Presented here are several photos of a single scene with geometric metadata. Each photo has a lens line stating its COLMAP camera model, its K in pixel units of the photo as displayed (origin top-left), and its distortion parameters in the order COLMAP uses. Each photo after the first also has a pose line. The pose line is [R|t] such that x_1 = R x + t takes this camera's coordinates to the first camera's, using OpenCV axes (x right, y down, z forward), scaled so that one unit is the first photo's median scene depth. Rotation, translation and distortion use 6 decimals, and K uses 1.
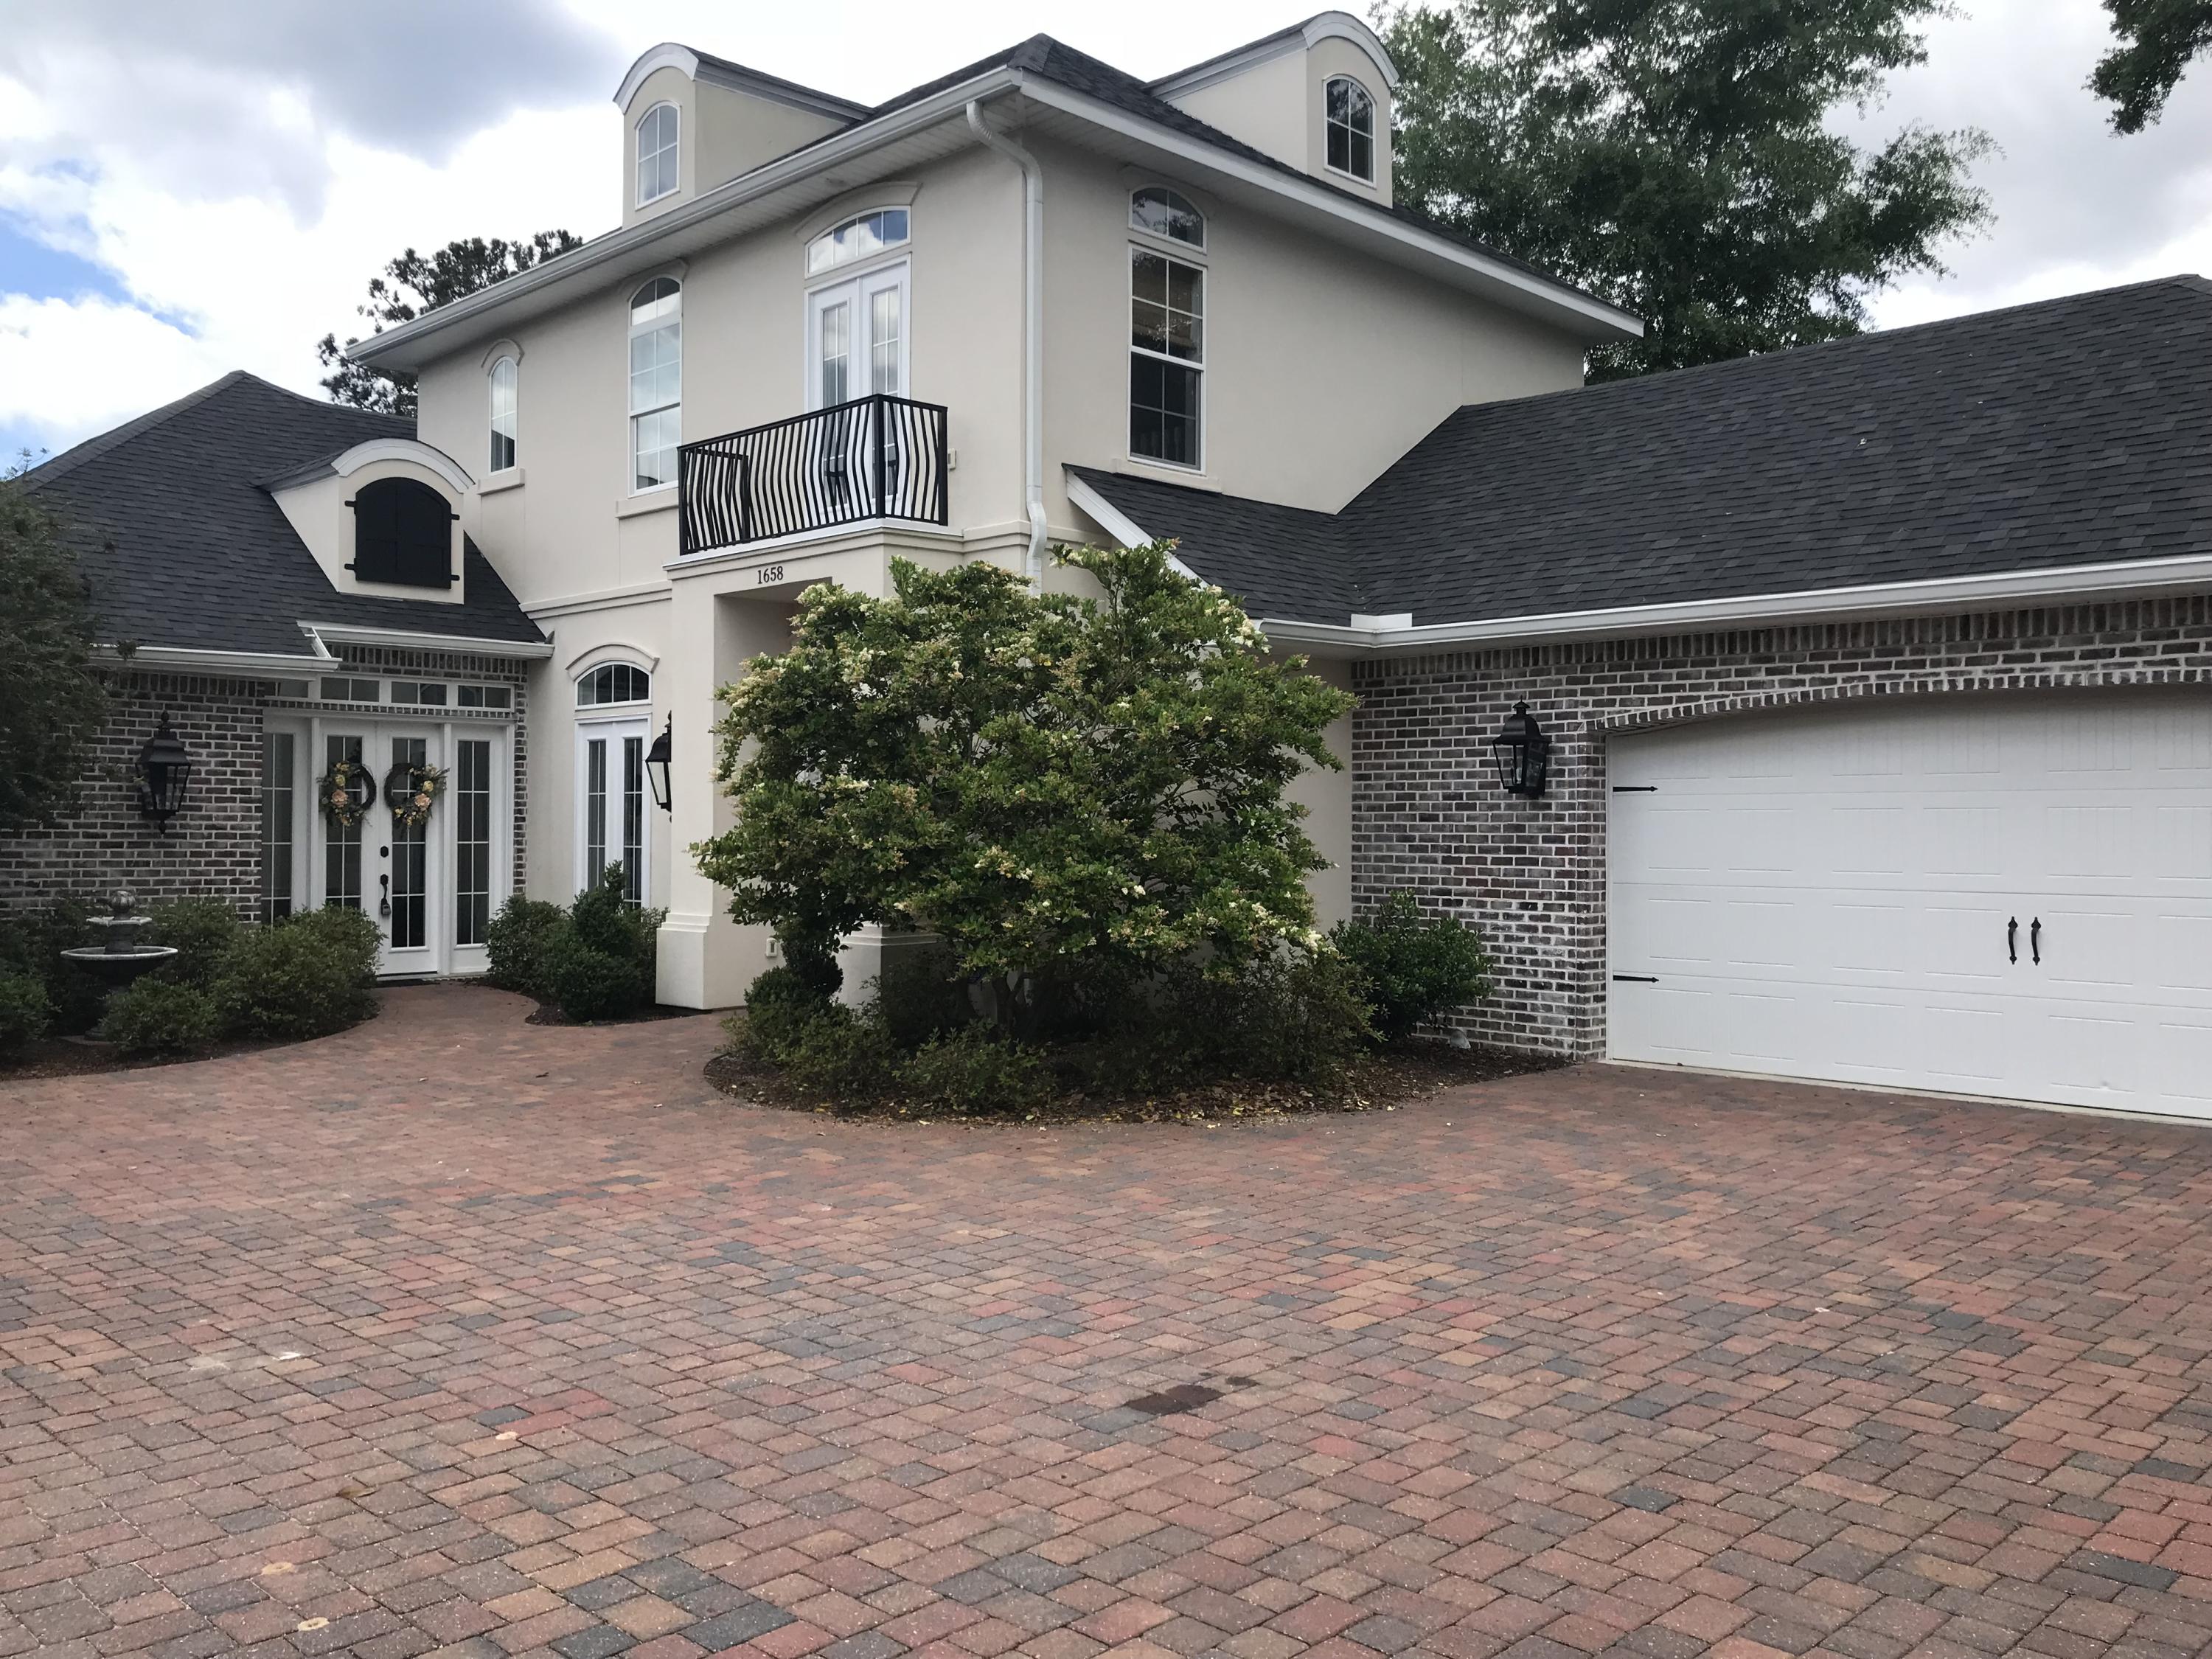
lens RADIAL K [[1815.9, 0, 1090.7], [0, 1815.9, 799.9], [0, 0, 1]] dist [0.016733, -0.011457]
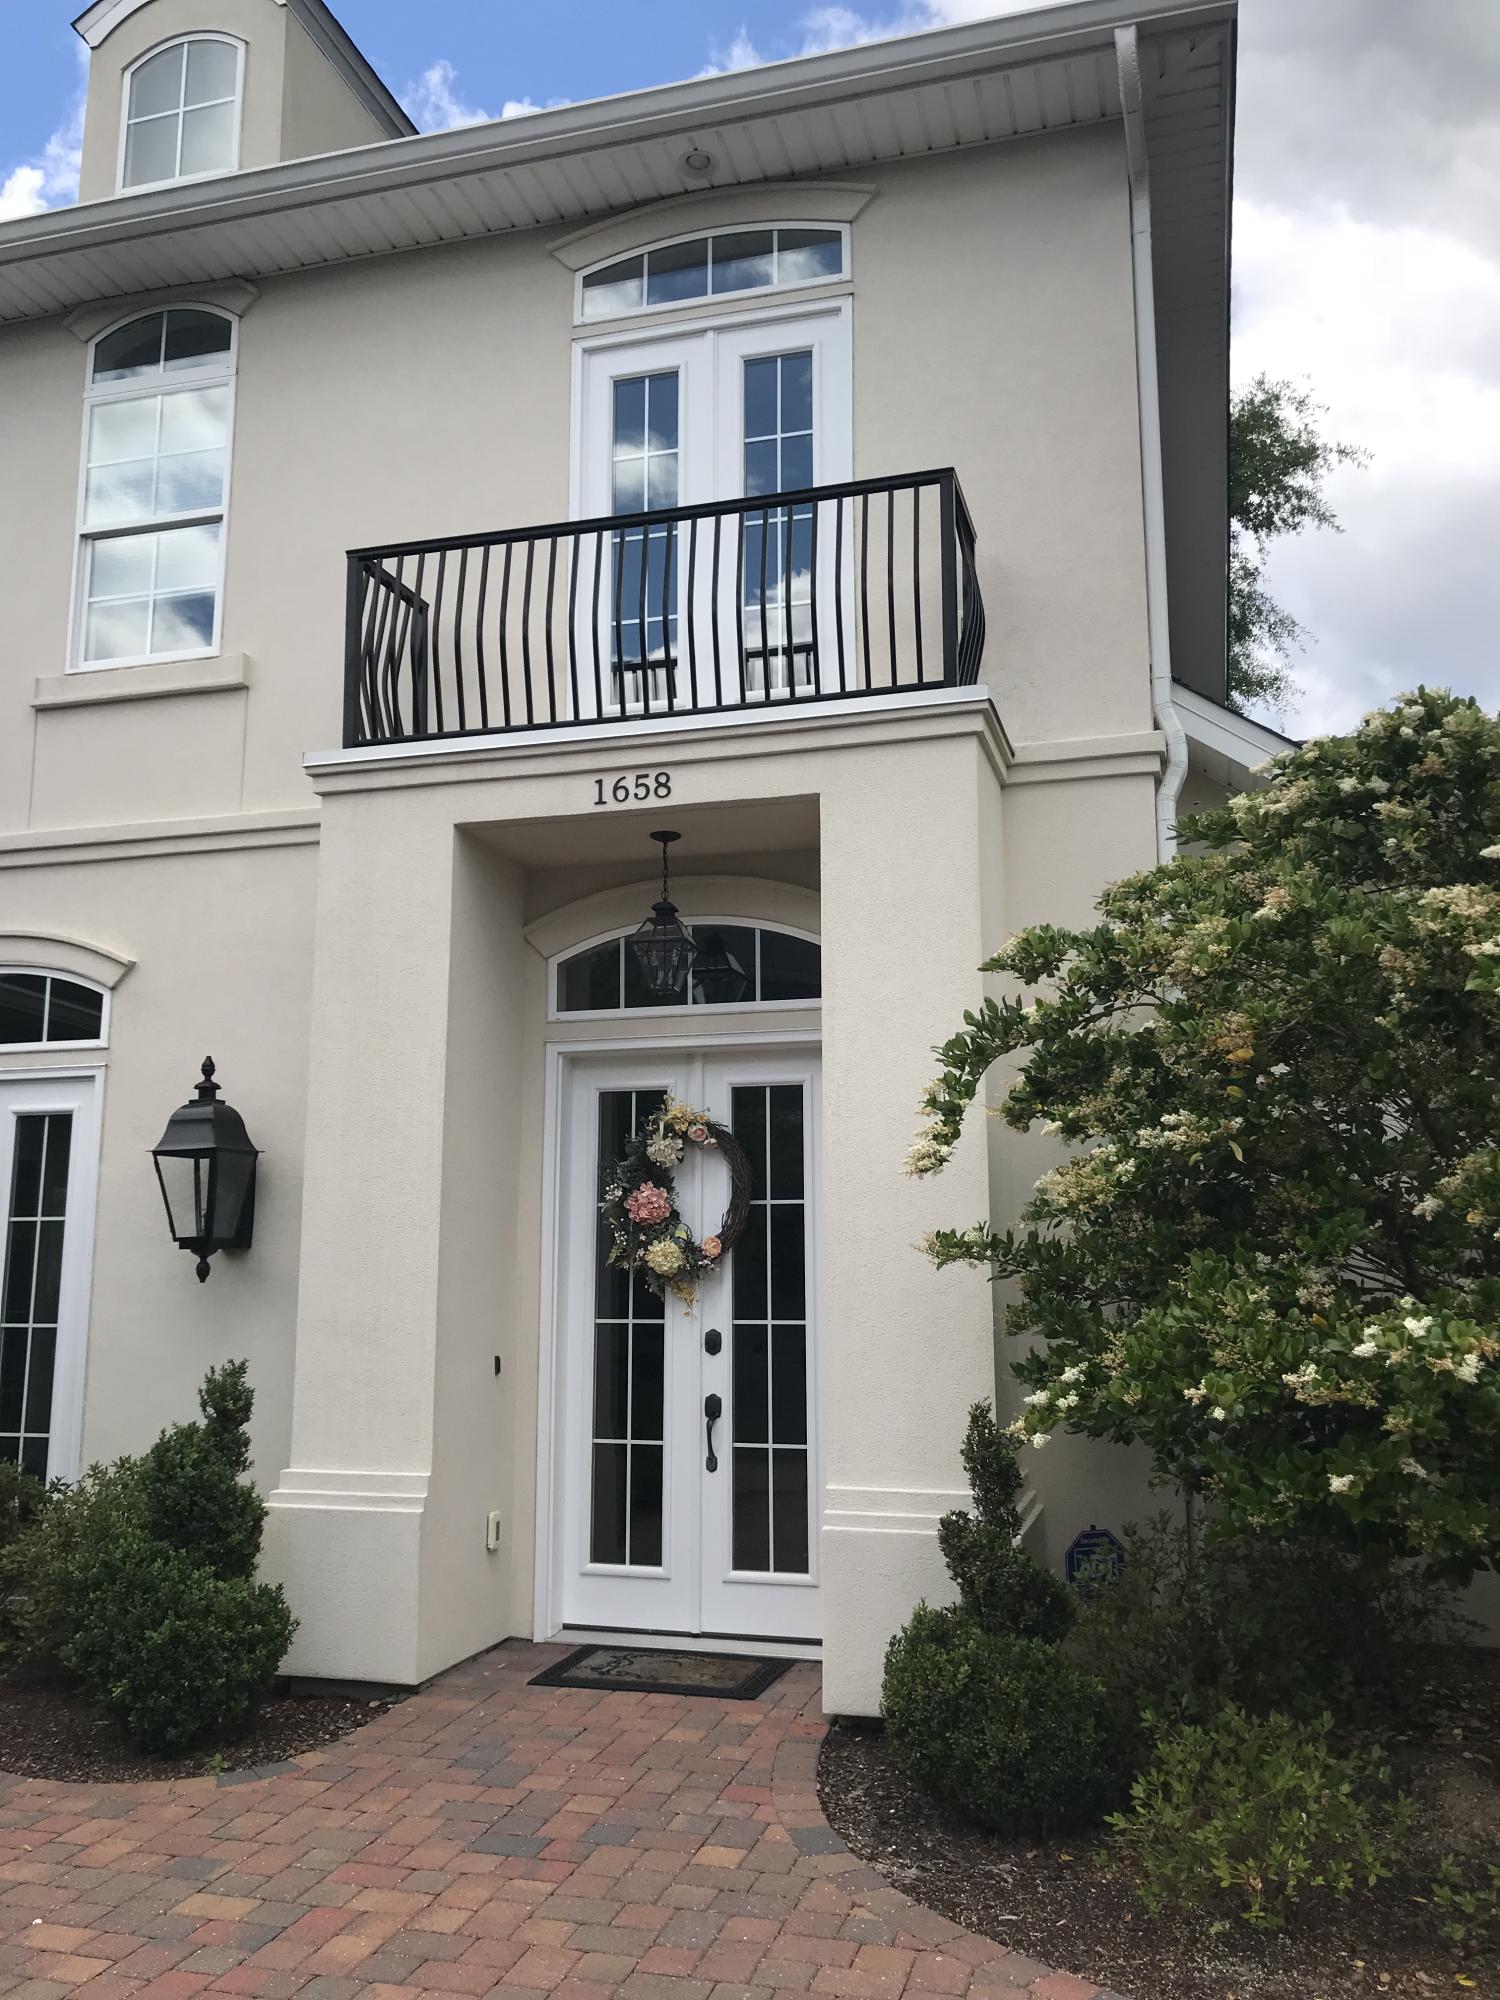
lens RADIAL K [[1641.9, 0, 751.3], [0, 1641.9, 997.1], [0, 0, 1]] dist [0.016733, -0.011457]
pose [[0.874712, 0.078785, 0.478196, -0.307228], [-0.002578, 0.987440, -0.157970, 0.007418], [-0.484636, 0.136946, 0.863929, 0.492444]]
